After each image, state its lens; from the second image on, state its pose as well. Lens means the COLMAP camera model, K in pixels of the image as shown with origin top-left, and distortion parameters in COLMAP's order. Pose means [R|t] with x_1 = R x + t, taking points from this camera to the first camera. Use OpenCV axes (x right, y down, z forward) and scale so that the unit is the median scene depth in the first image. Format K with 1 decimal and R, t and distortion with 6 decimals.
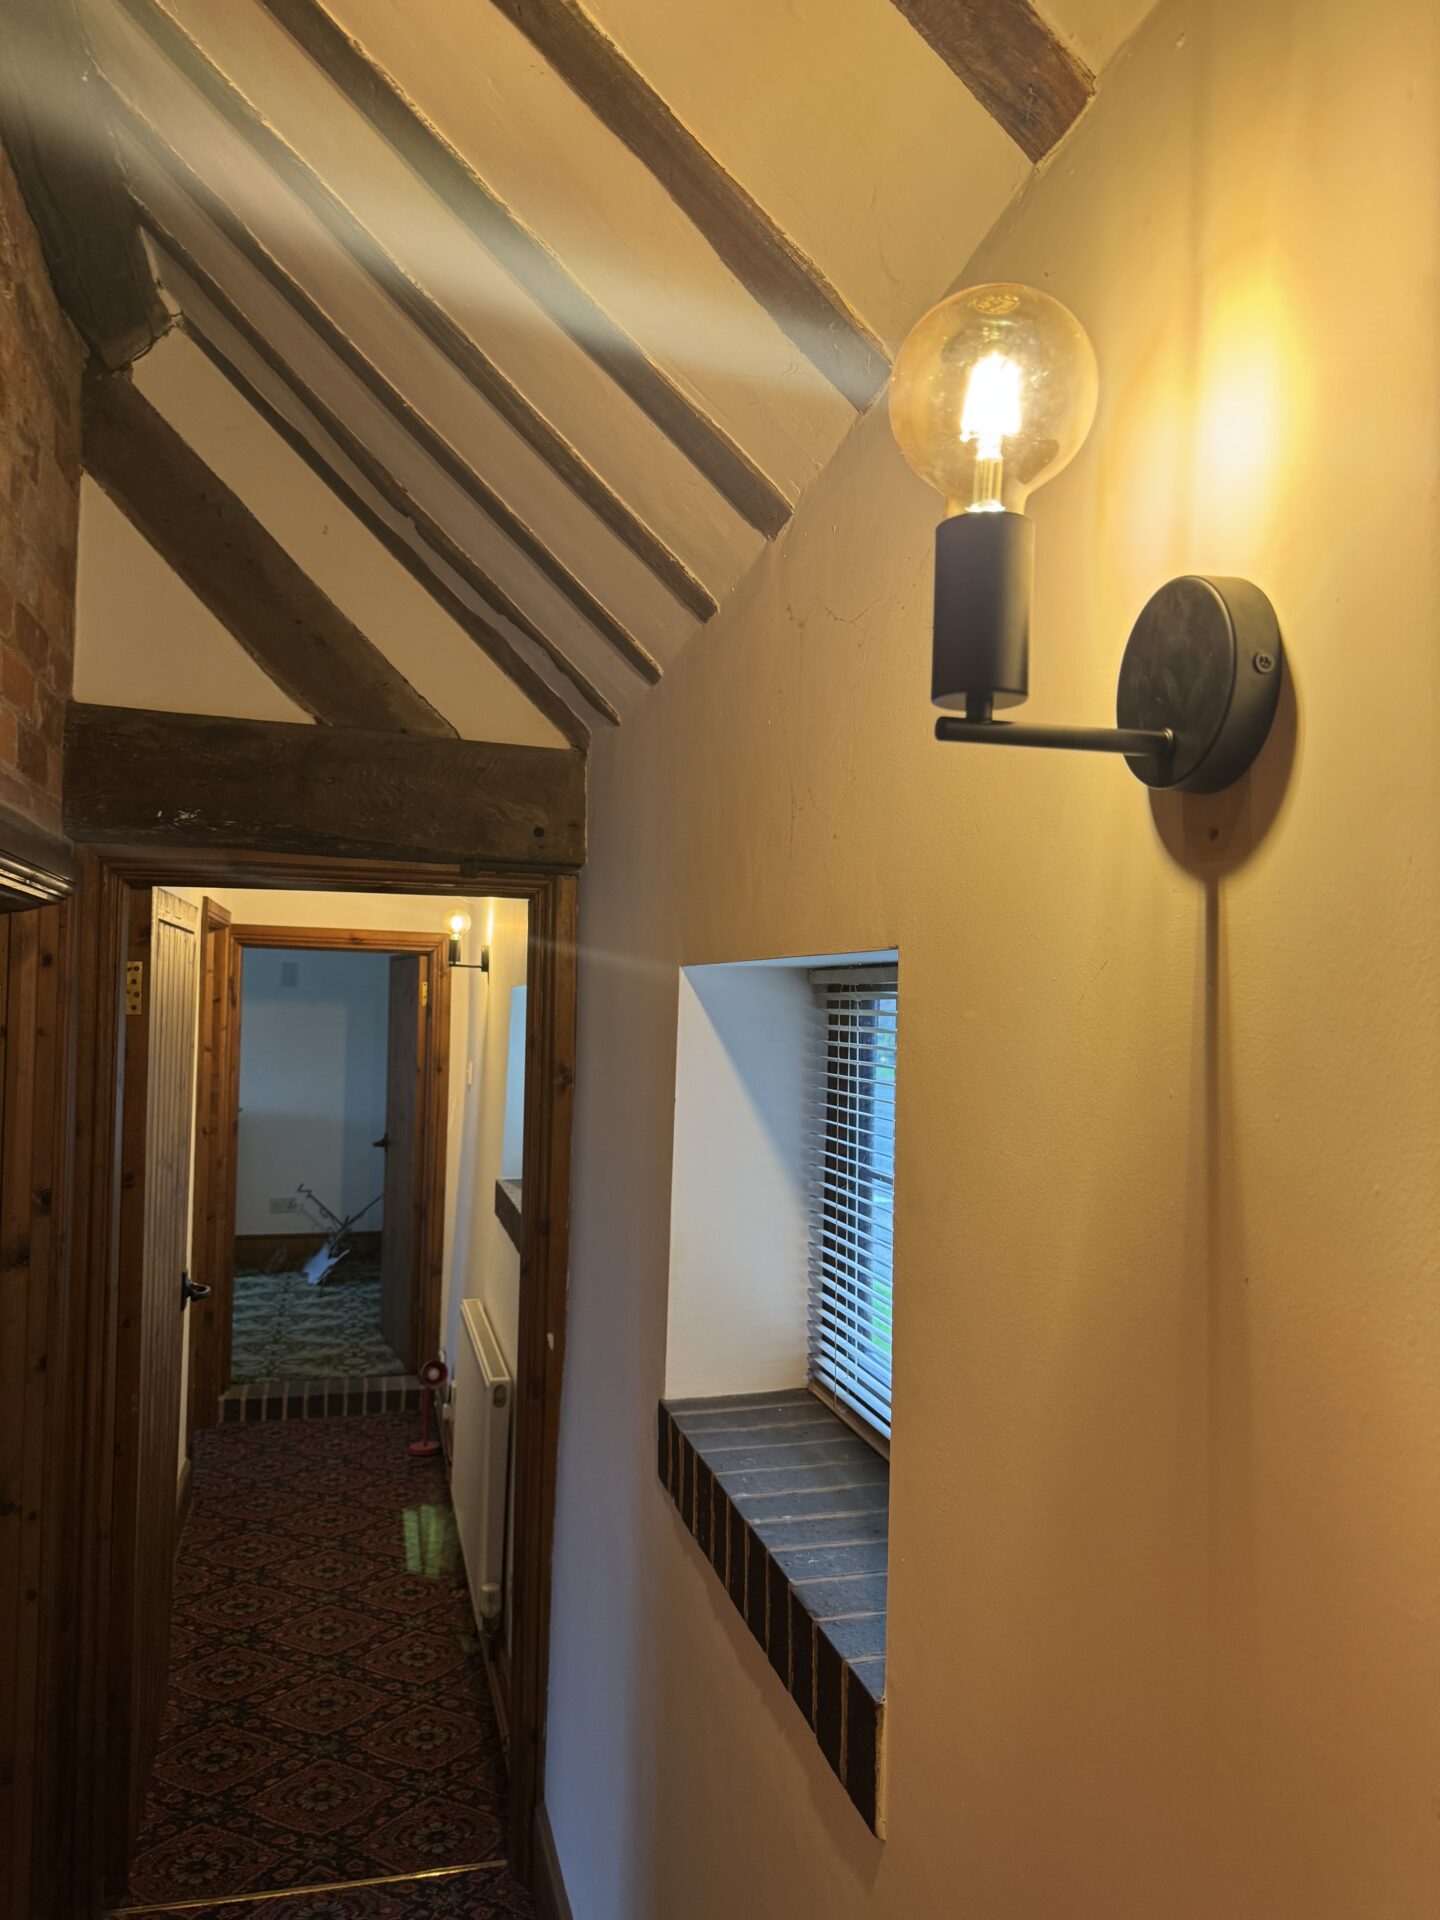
lens RADIAL K [[1348.4, 0, 720.0], [0, 1348.4, 960.0], [0, 0, 1]] dist [0.058955, -0.071783]
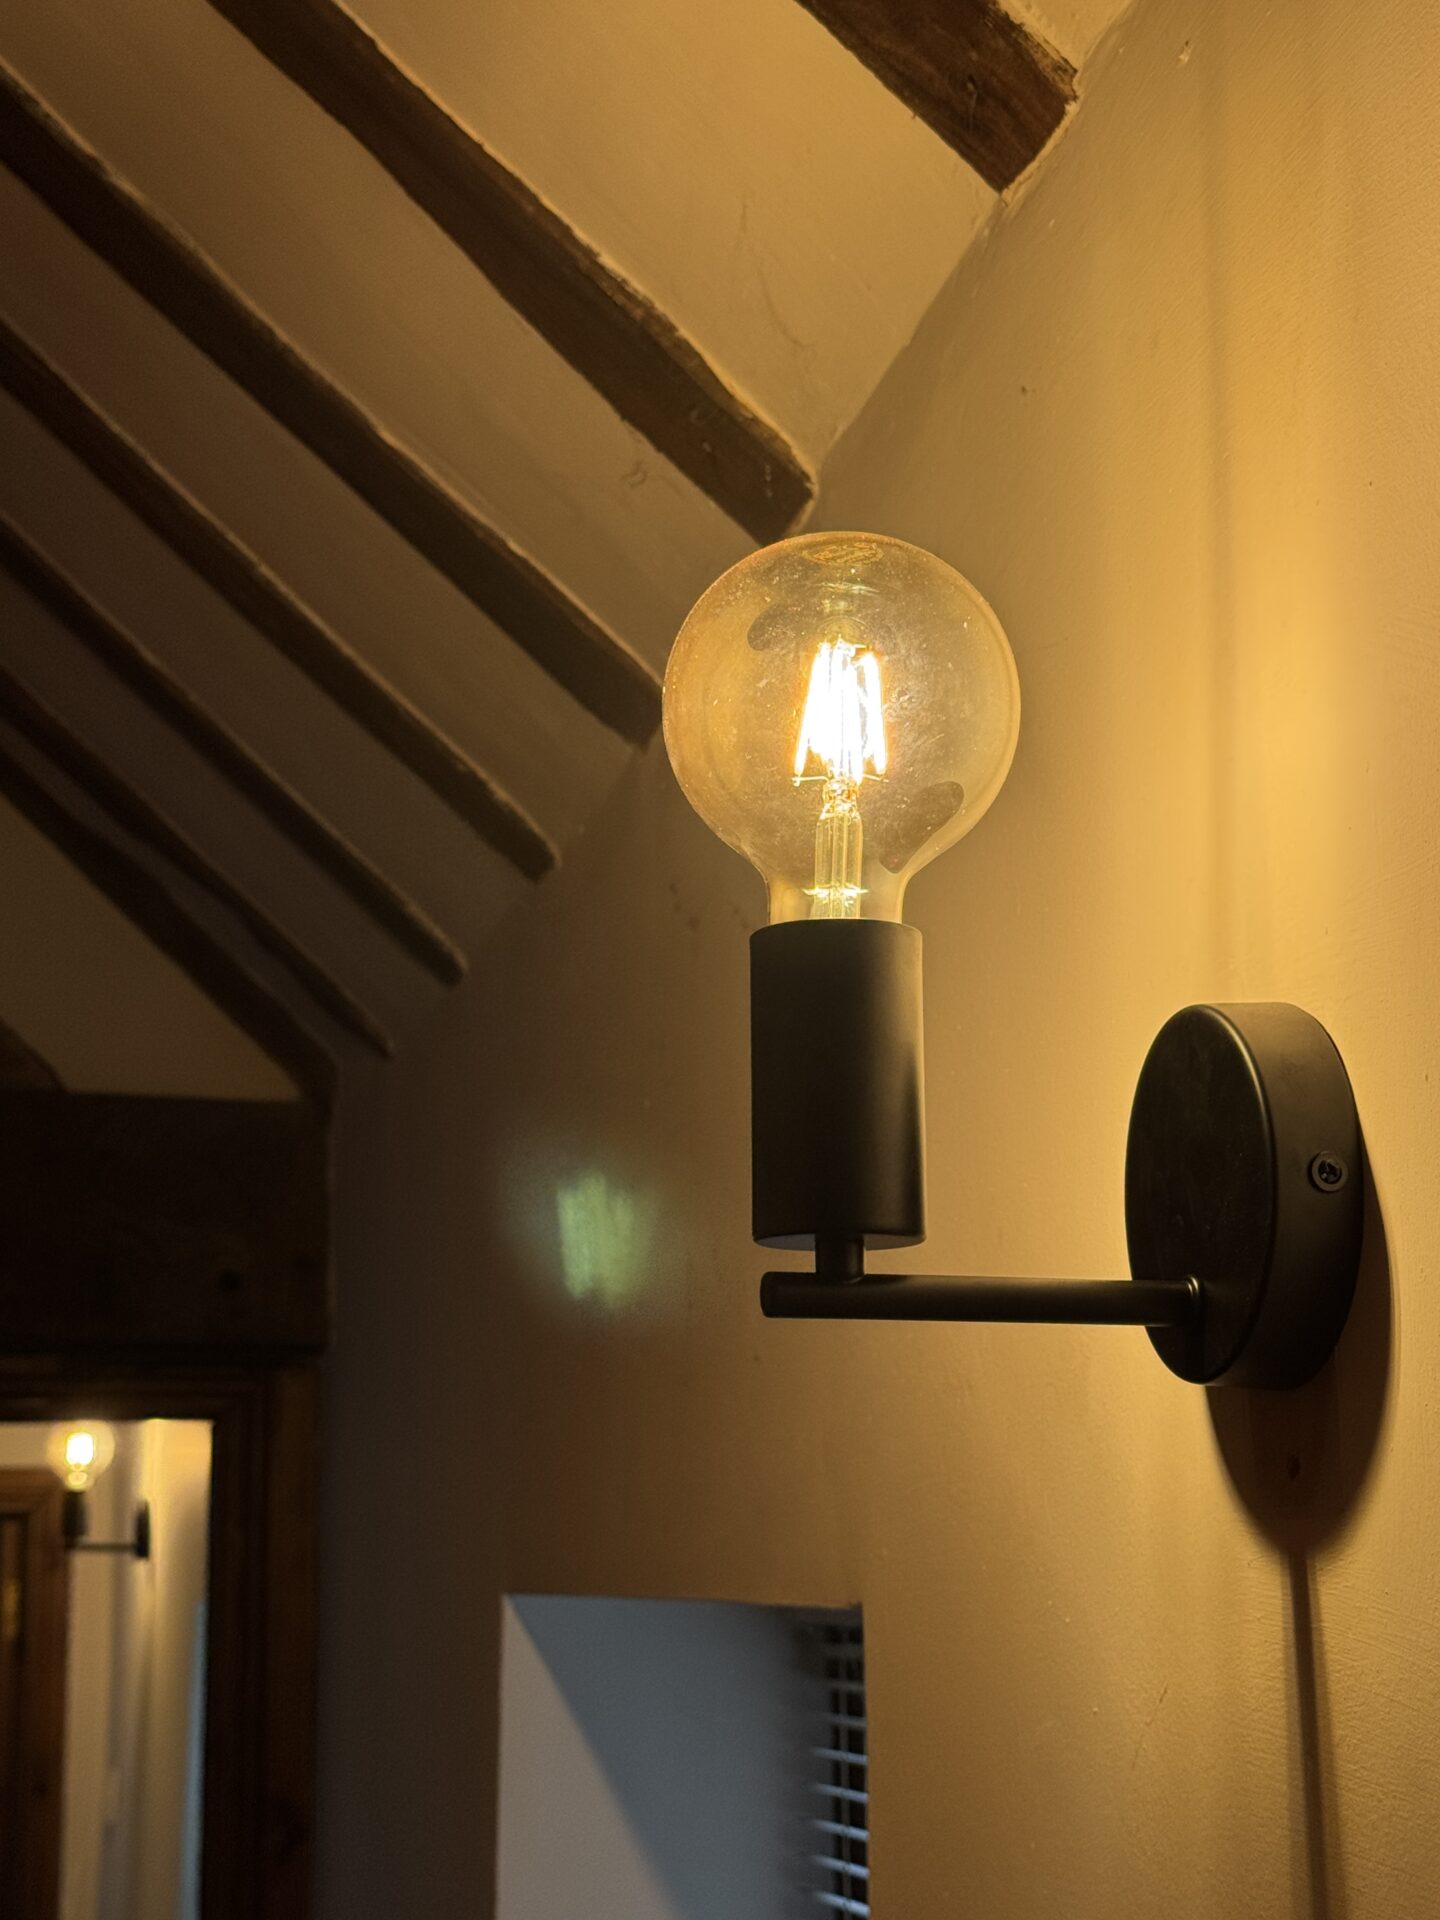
lens RADIAL K [[3059.0, 0, 720.0], [0, 3059.0, 960.0], [0, 0, 1]] dist [0.169695, 0.006898]
pose [[0.999524, -0.030627, -0.003838, 0.116397], [0.029647, 0.987174, -0.156873, -0.084354], [0.008593, 0.156685, 0.987611, -0.200761]]
